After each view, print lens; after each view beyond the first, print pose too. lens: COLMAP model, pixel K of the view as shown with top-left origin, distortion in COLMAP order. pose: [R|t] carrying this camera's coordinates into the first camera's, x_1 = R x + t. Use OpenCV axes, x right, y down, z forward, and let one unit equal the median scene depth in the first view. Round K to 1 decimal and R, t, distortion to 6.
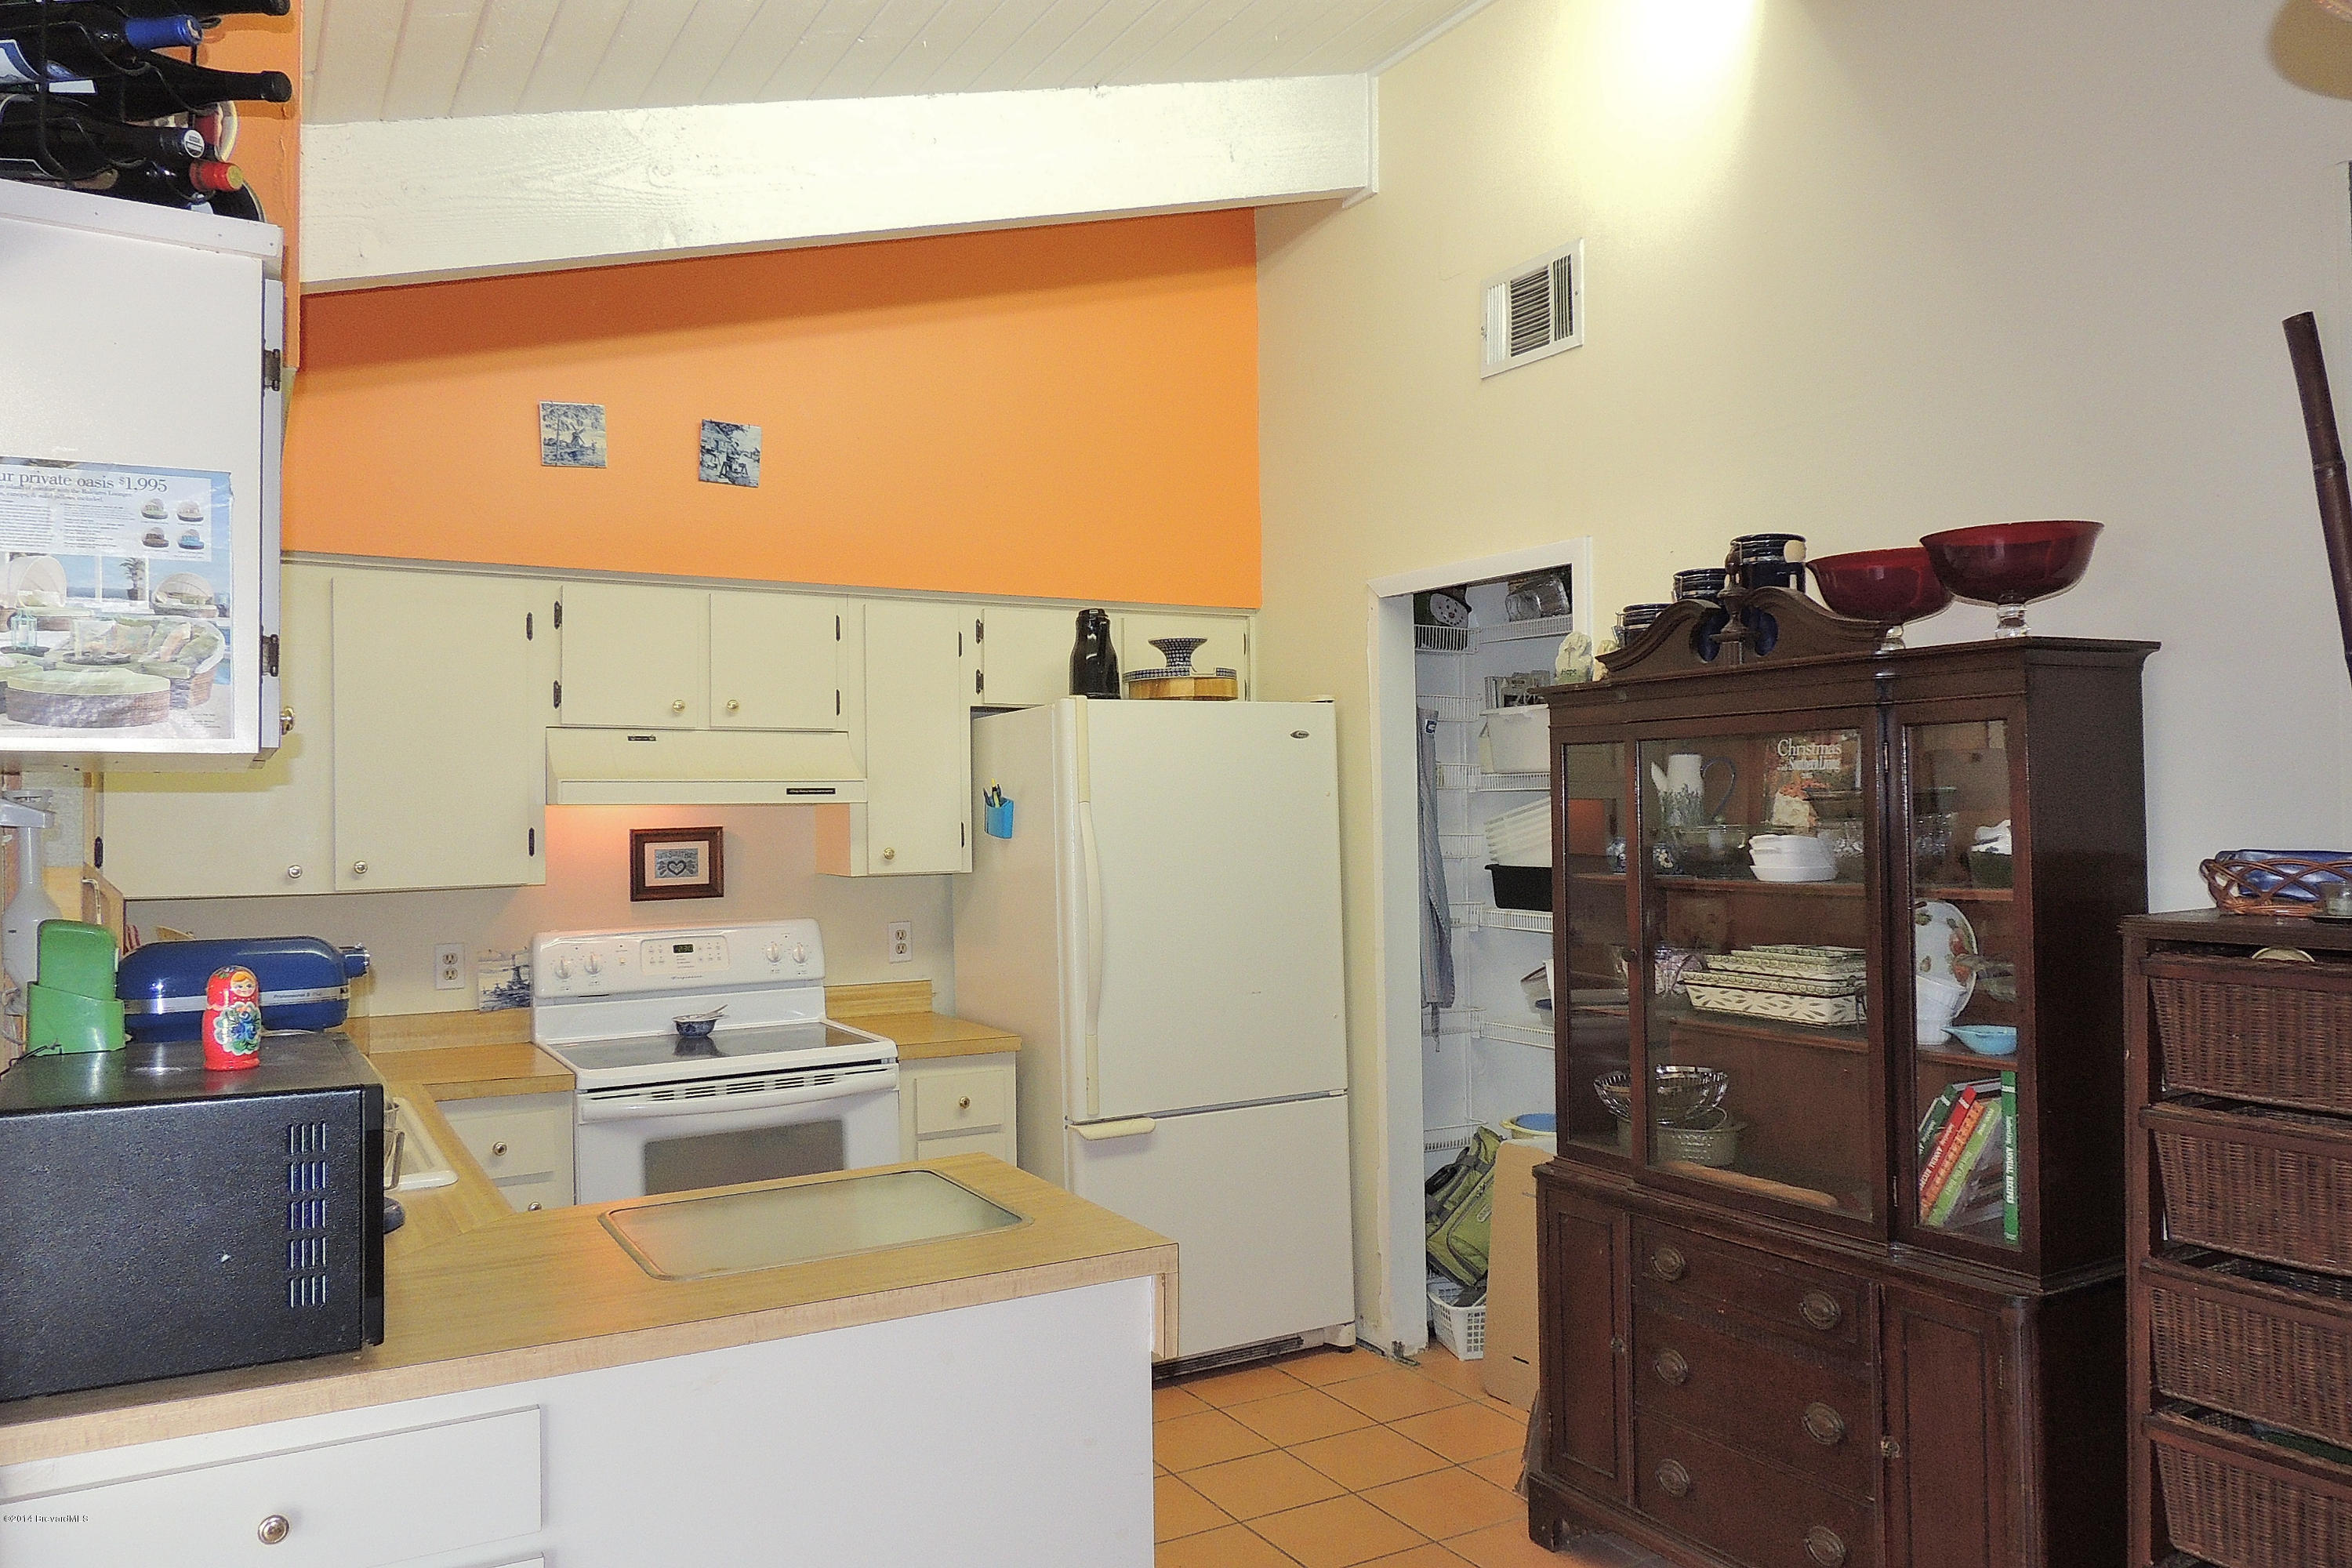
lens RADIAL K [[1679.3, 0, 1197.2], [0, 1679.3, 785.0], [0, 0, 1]] dist [-0.029181, 0.005301]
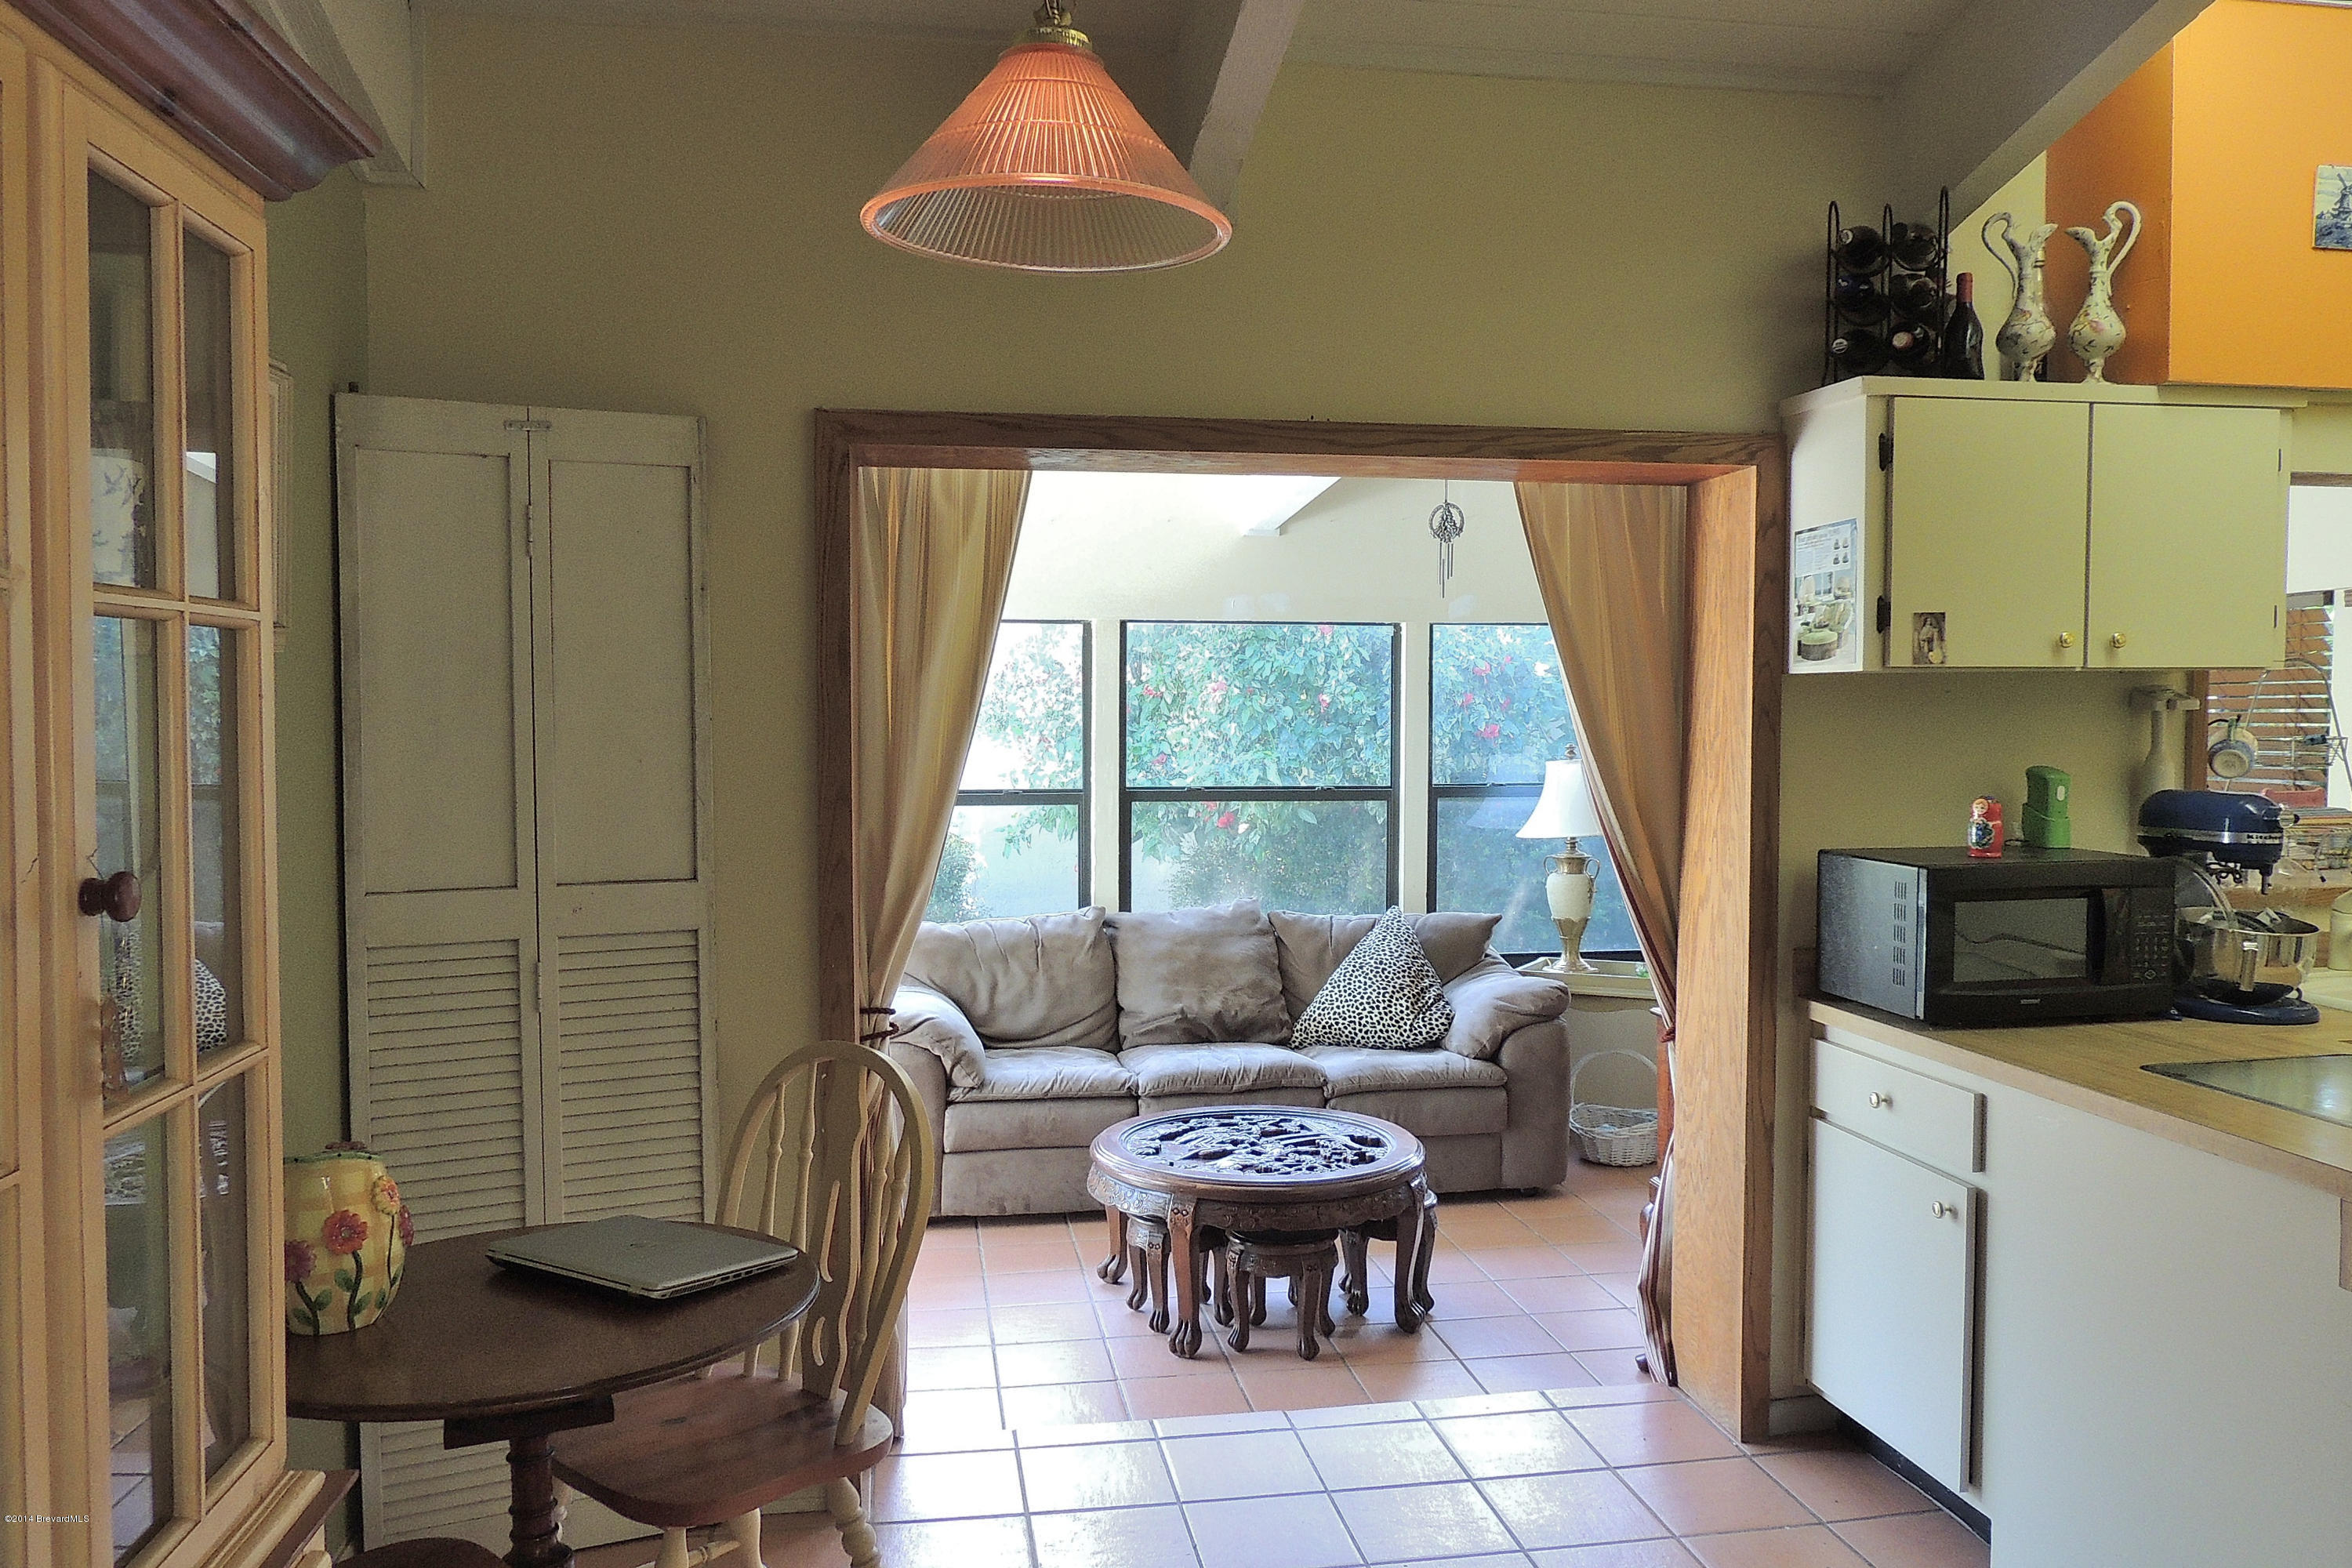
lens RADIAL K [[1679.3, 0, 1178.3], [0, 1679.3, 788.0], [0, 0, 1]] dist [-0.029181, 0.005301]
pose [[-0.366489, 0.052936, -0.928915, 0.565106], [0.024797, 0.998581, 0.047123, 0.001669], [0.930092, -0.005764, -0.367281, 0.390548]]
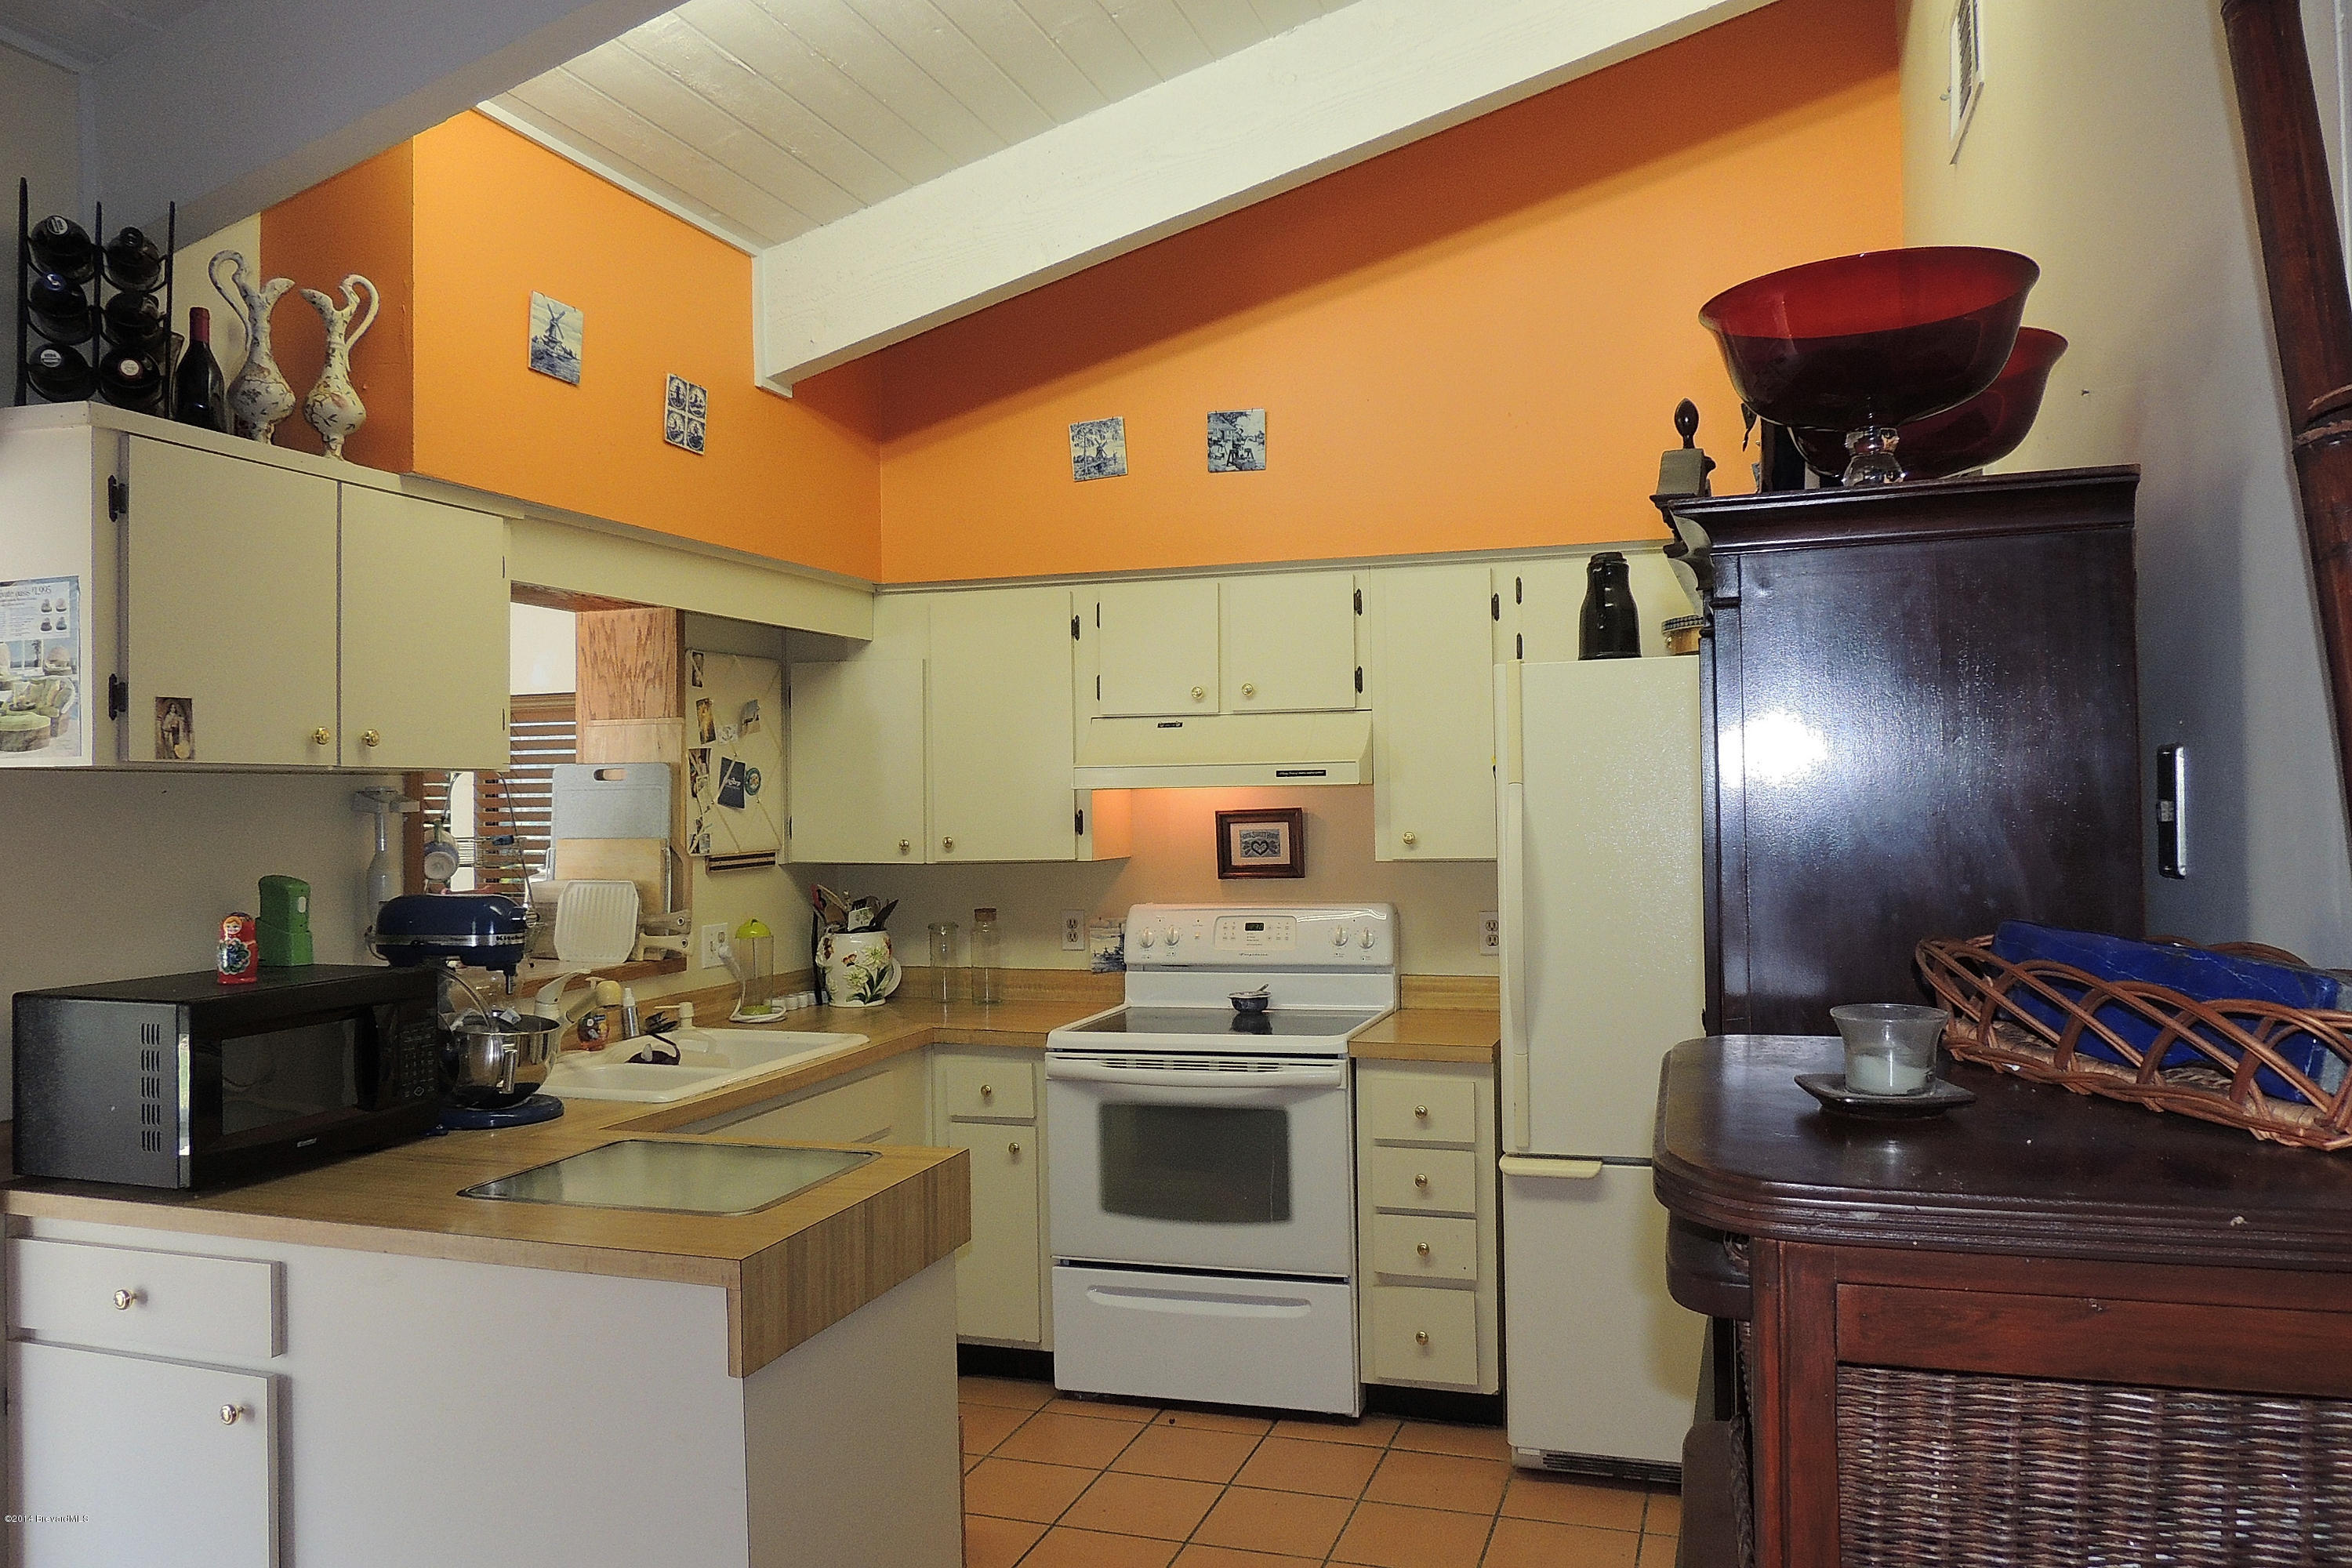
lens RADIAL K [[1679.3, 0, 1193.1], [0, 1679.3, 787.7], [0, 0, 1]] dist [-0.029181, 0.005301]
pose [[0.659329, -0.003731, -0.751846, 0.466745], [0.017544, 0.999792, 0.010423, 0.000839], [0.751650, -0.020062, 0.659257, 0.307168]]
